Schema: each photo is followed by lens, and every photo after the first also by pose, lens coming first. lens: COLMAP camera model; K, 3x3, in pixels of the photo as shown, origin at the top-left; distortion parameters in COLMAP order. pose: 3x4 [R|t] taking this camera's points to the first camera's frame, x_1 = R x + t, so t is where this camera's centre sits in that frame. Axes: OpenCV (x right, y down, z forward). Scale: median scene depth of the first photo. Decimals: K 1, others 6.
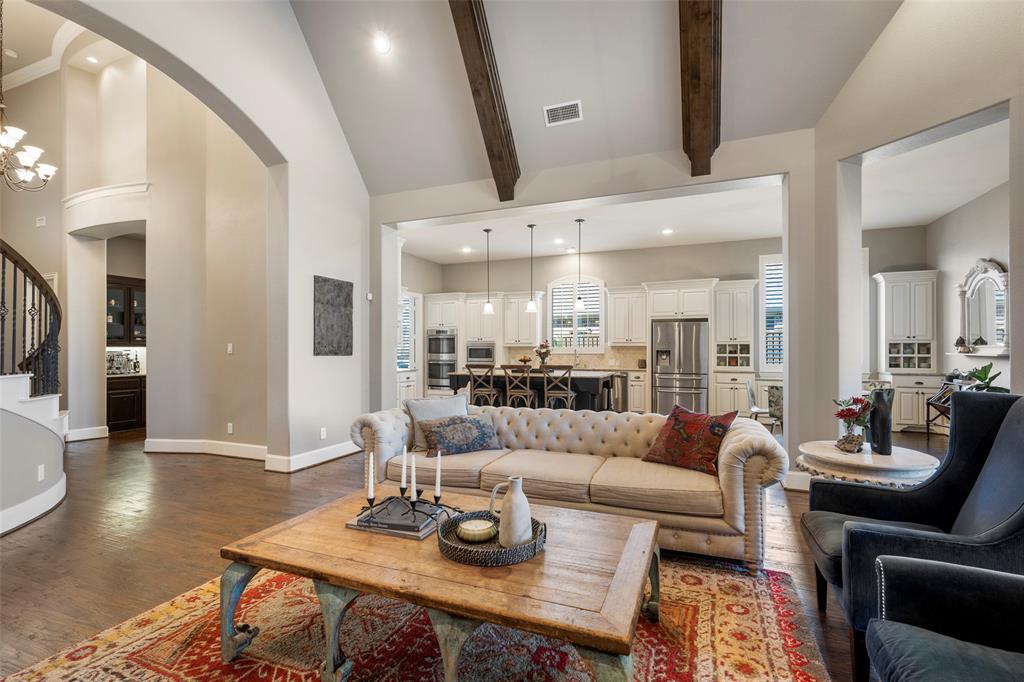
lens RADIAL K [[457.4, 0, 515.3], [0, 457.4, 343.6], [0, 0, 1]] dist [0.002047, -0.000150]
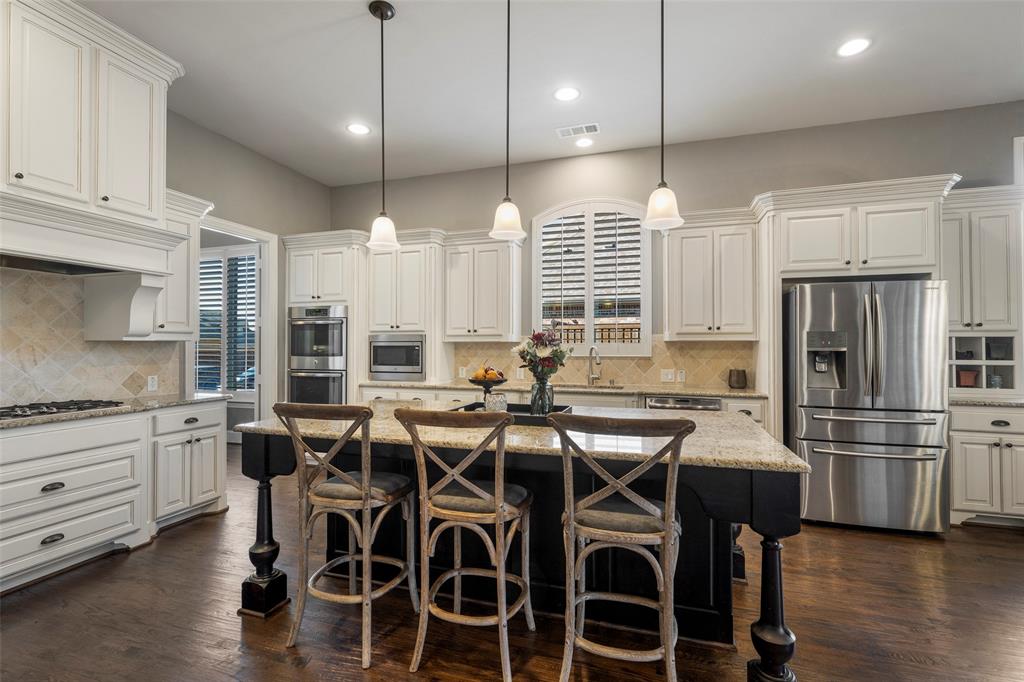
lens RADIAL K [[457.4, 0, 511.4], [0, 457.4, 342.1], [0, 0, 1]] dist [0.002047, -0.000150]
pose [[0.997337, 0.001914, 0.072907, 0.012727], [-0.001967, 0.999998, 0.000662, 0.006913], [-0.072906, -0.000803, 0.997339, 0.604369]]
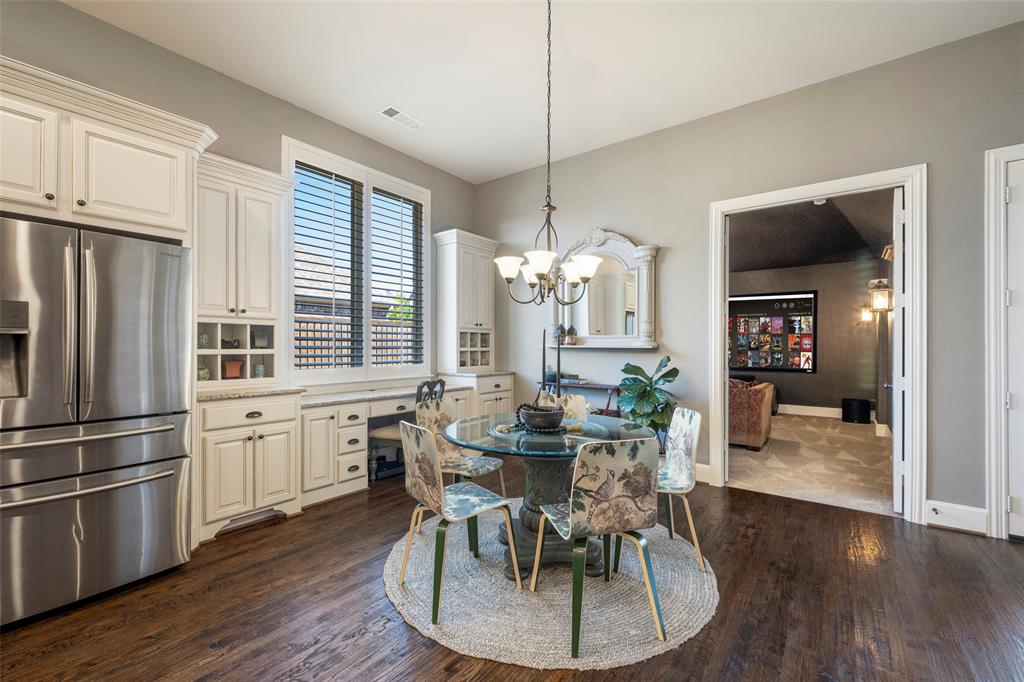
lens RADIAL K [[428.4, 0, 516.4], [0, 428.4, 344.1], [0, 0, 1]] dist [0.000341, 0.000263]
pose [[0.260718, 0.007037, 0.965389, 0.180971], [-0.013010, 0.999908, -0.003775, 0.017236], [-0.965327, -0.011575, 0.260786, 0.670940]]
